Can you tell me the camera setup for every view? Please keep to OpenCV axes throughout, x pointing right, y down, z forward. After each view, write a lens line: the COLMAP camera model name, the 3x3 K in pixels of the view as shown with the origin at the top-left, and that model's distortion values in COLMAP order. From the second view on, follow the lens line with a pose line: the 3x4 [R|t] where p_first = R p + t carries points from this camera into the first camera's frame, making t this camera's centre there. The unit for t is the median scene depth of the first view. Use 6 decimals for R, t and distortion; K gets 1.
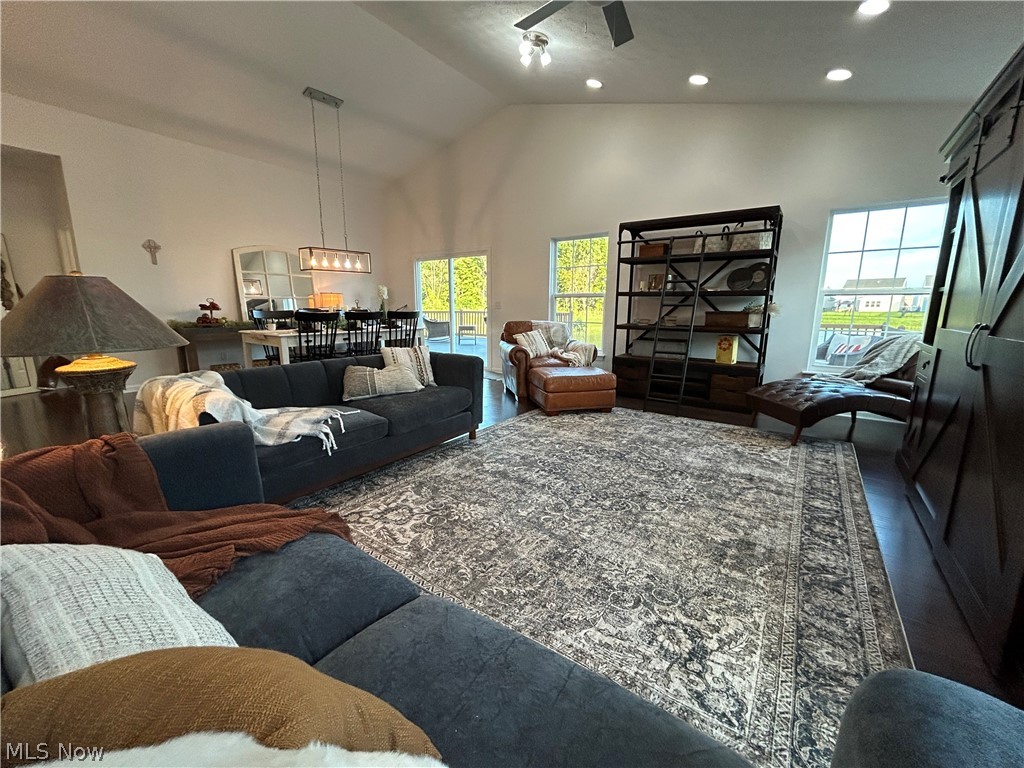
lens RADIAL K [[413.2, 0, 512.7], [0, 413.2, 384.9], [0, 0, 1]] dist [-0.004295, 0.000450]
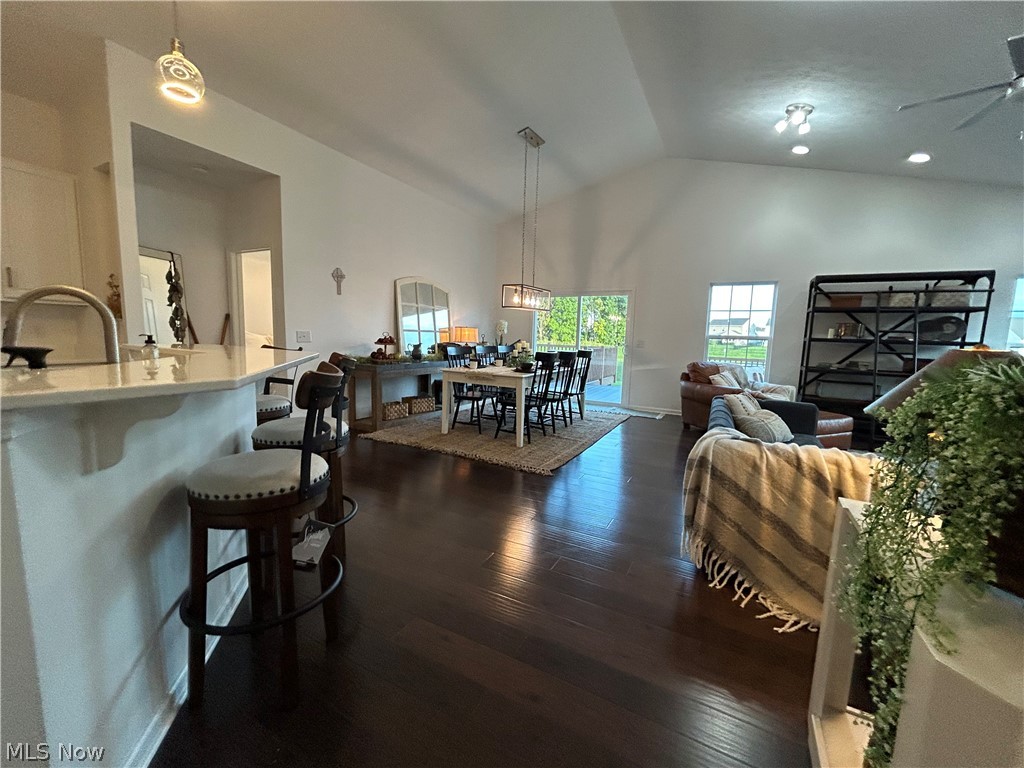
lens RADIAL K [[413.2, 0, 512.3], [0, 413.2, 383.9], [0, 0, 1]] dist [-0.004295, 0.000450]
pose [[0.991257, 0.009963, 0.131567, -0.620108], [-0.000643, 0.997498, -0.070689, -0.030388], [-0.131942, 0.069987, 0.988784, 0.056519]]
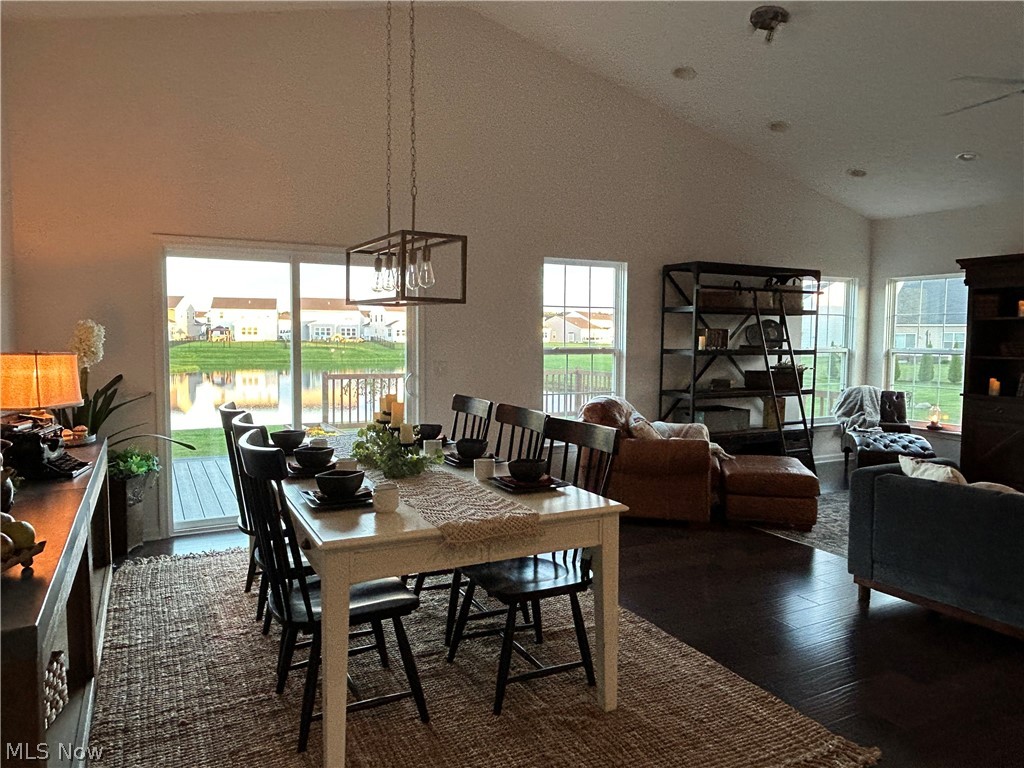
lens RADIAL K [[690.0, 0, 513.7], [0, 690.0, 384.8], [0, 0, 1]] dist [0.009105, 0.000977]
pose [[0.440795, -0.065403, 0.895222, -0.950067], [0.165224, 0.986212, -0.009304, -0.196526], [-0.882270, 0.152014, 0.445524, 0.710354]]
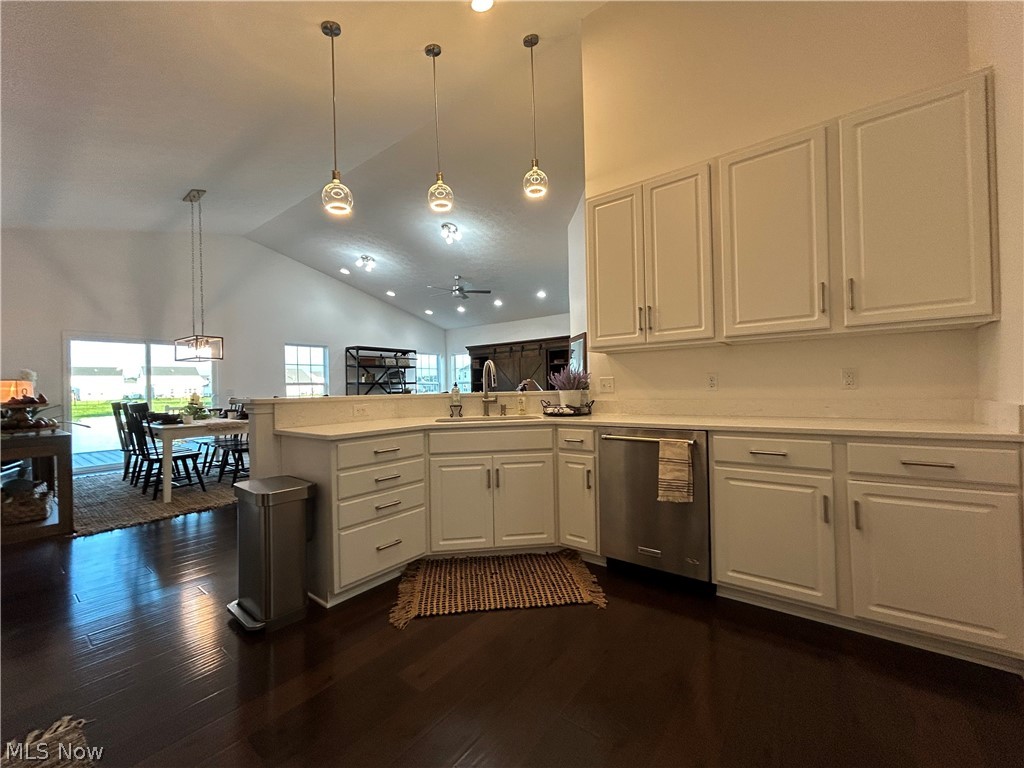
lens RADIAL K [[413.2, 0, 510.7], [0, 413.2, 385.4], [0, 0, 1]] dist [-0.004295, 0.000450]
pose [[0.034620, 0.000123, 0.999401, -1.433046], [0.211898, 0.977263, -0.007460, -0.057118], [-0.976678, 0.212029, 0.033807, 0.285872]]
